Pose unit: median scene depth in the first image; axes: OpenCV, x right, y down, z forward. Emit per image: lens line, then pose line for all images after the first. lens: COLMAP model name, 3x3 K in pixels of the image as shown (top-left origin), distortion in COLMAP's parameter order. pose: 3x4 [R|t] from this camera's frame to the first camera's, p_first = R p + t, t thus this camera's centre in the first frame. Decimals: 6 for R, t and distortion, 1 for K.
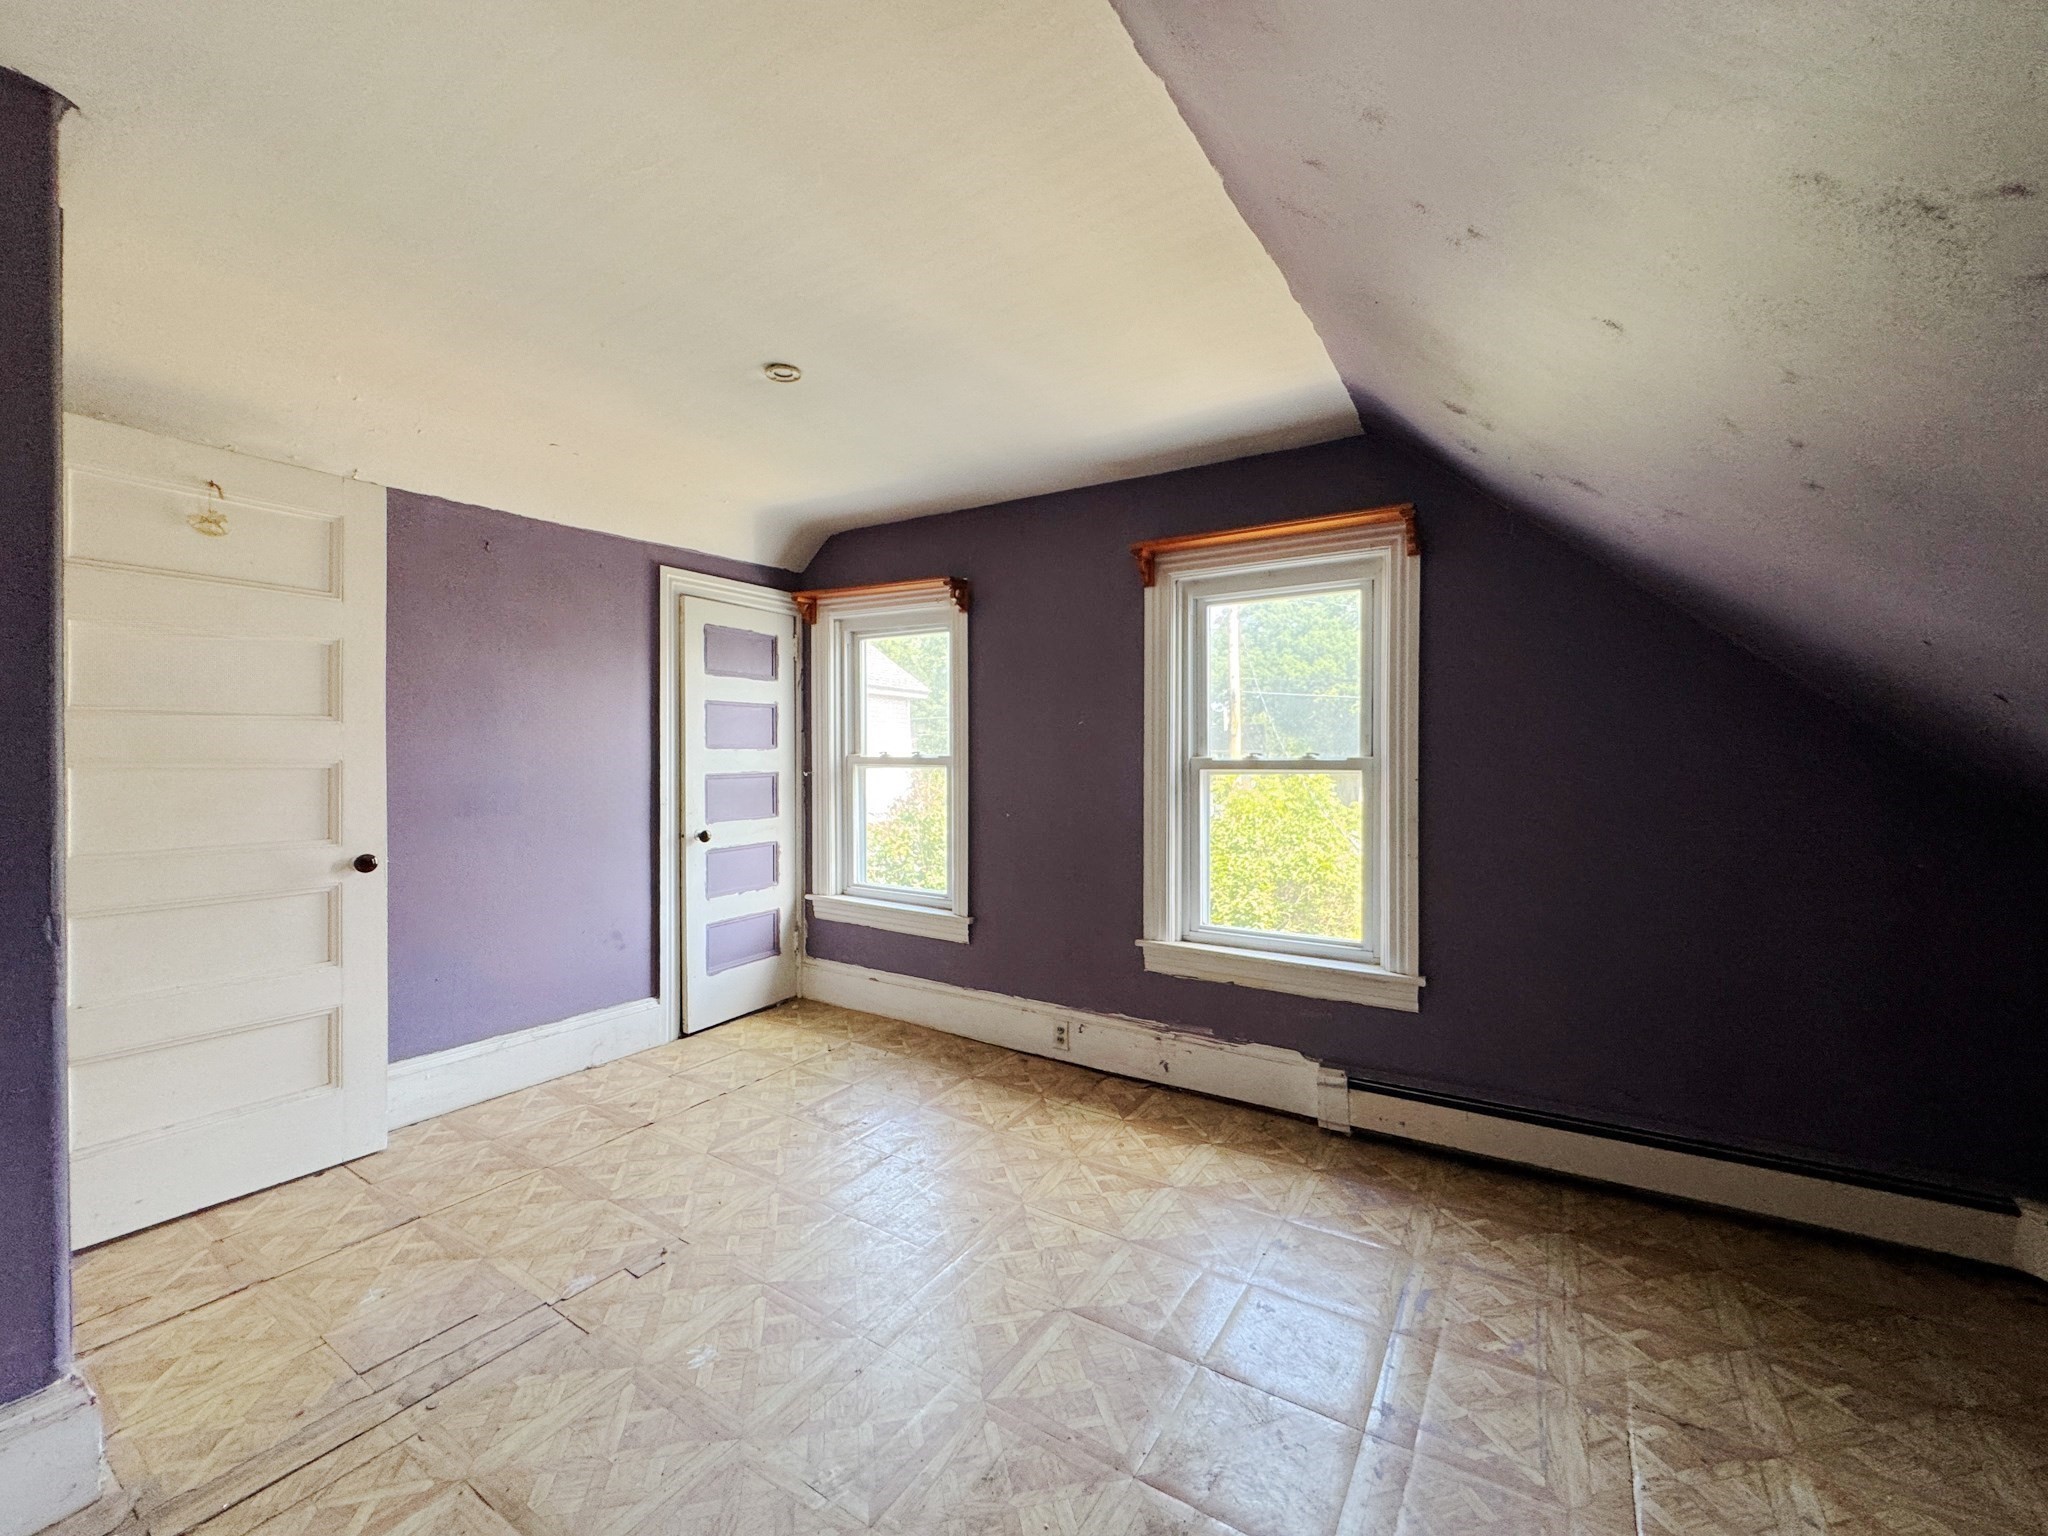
lens RADIAL K [[823.1, 0, 1021.1], [0, 823.1, 756.6], [0, 0, 1]] dist [-0.003479, 0.000788]
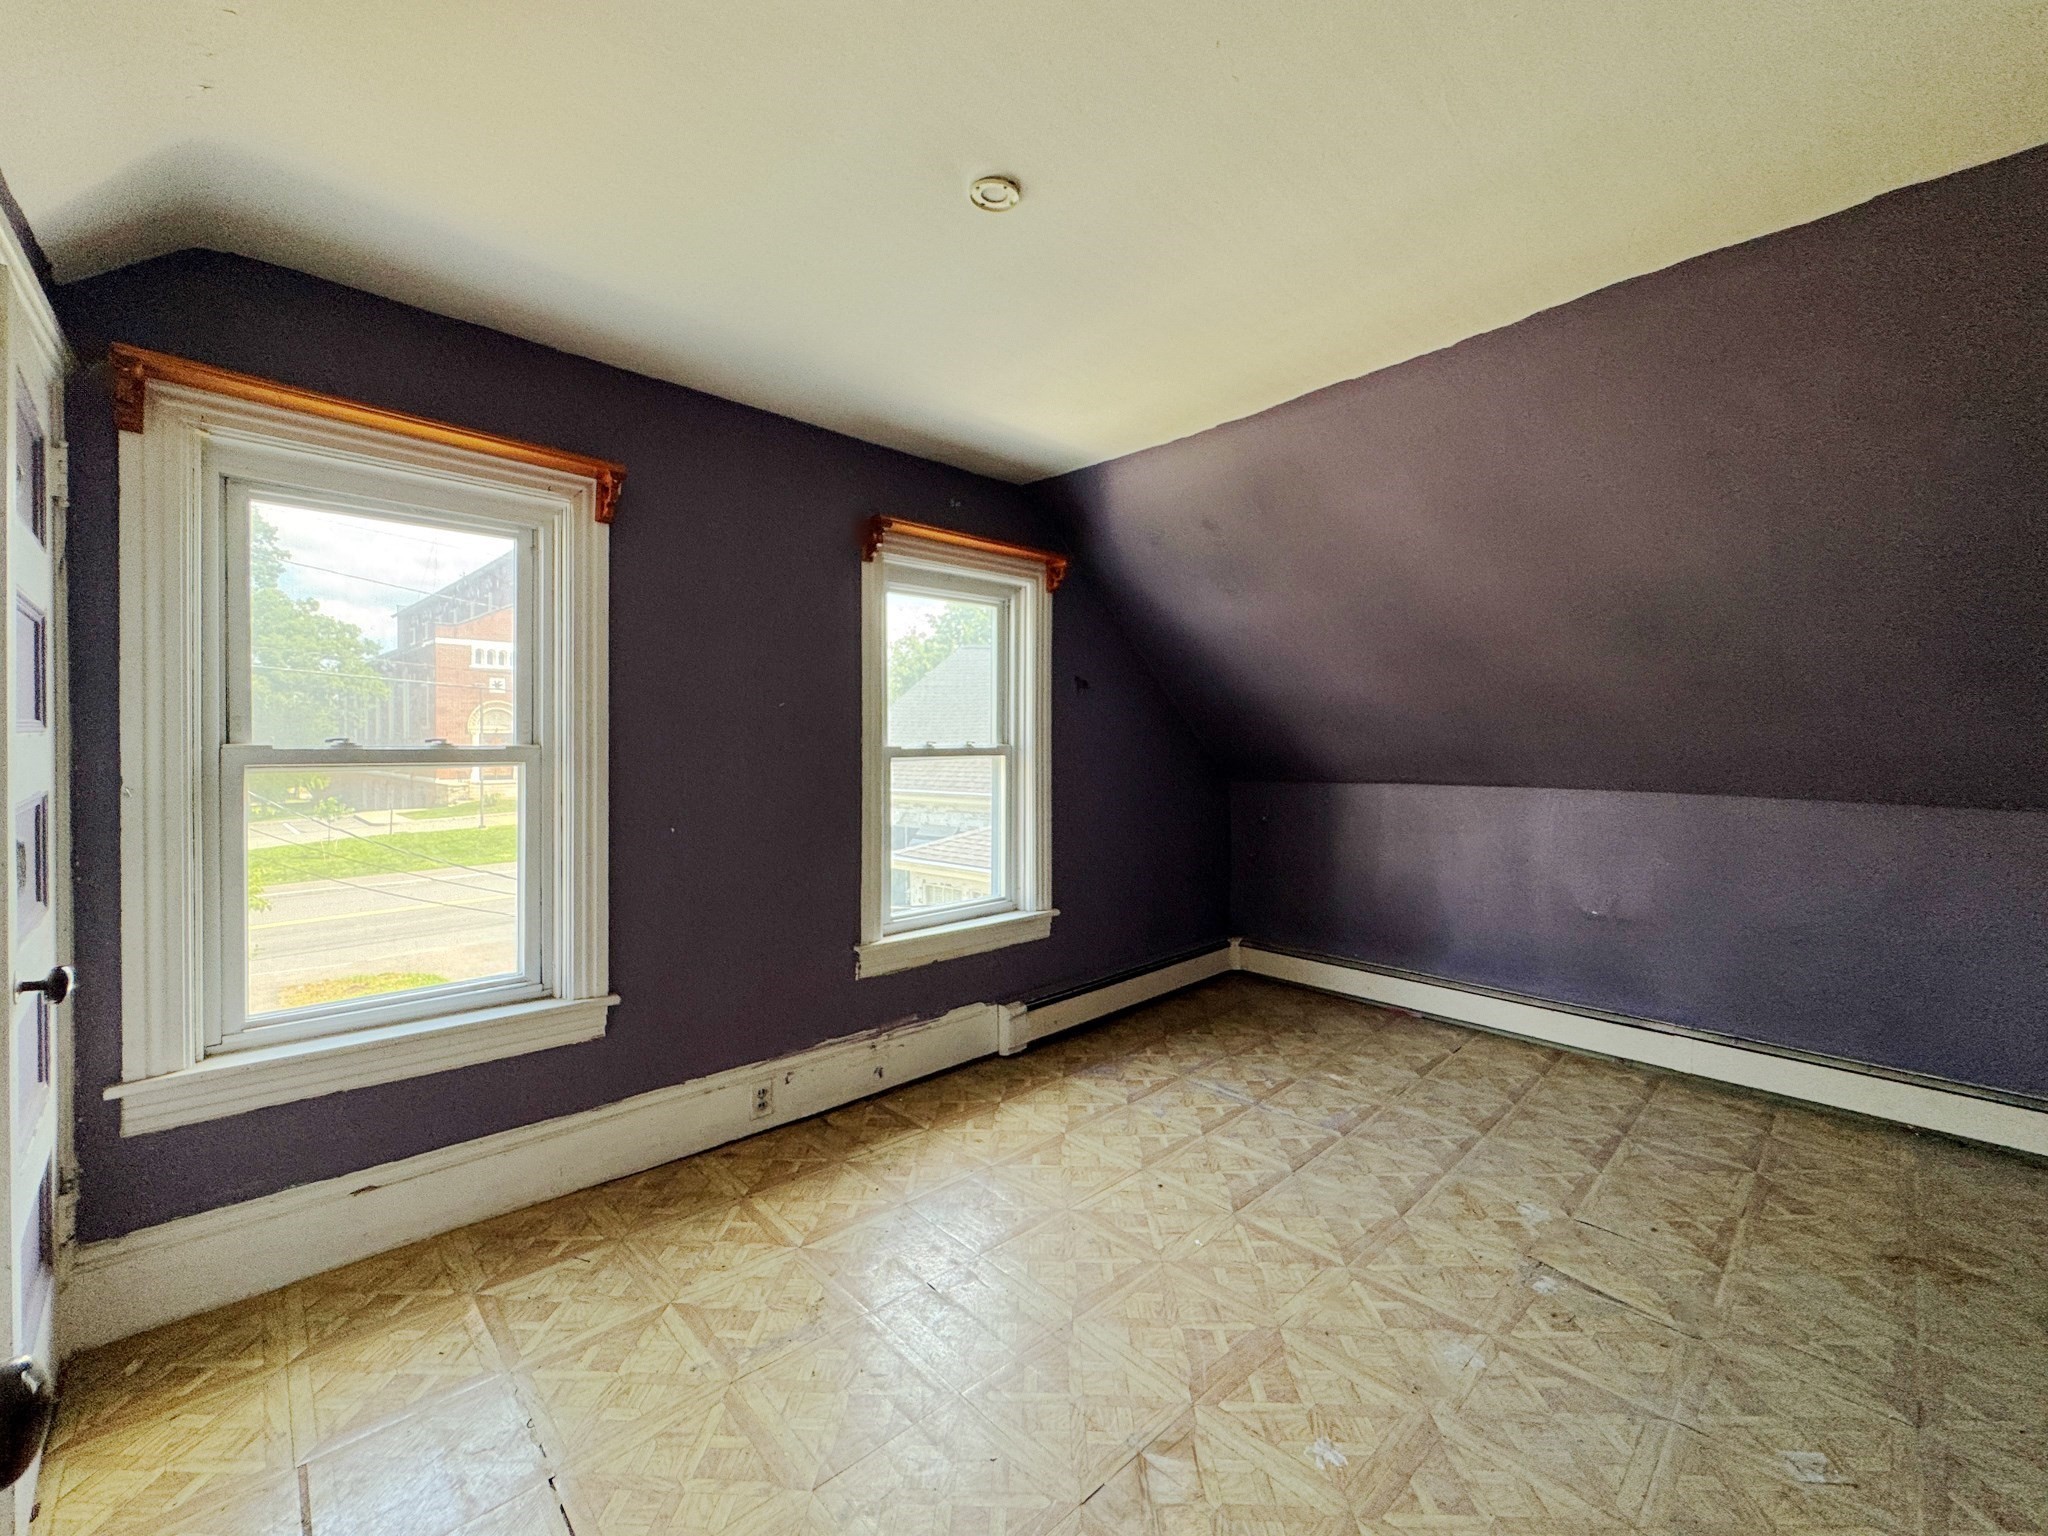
lens RADIAL K [[823.1, 0, 1053.0], [0, 823.1, 741.0], [0, 0, 1]] dist [-0.003479, 0.000788]
pose [[0.247801, -0.003547, 0.968805, -0.703072], [-0.000400, 0.999993, 0.003763, -0.009075], [-0.968811, -0.001320, 0.247798, 0.582163]]
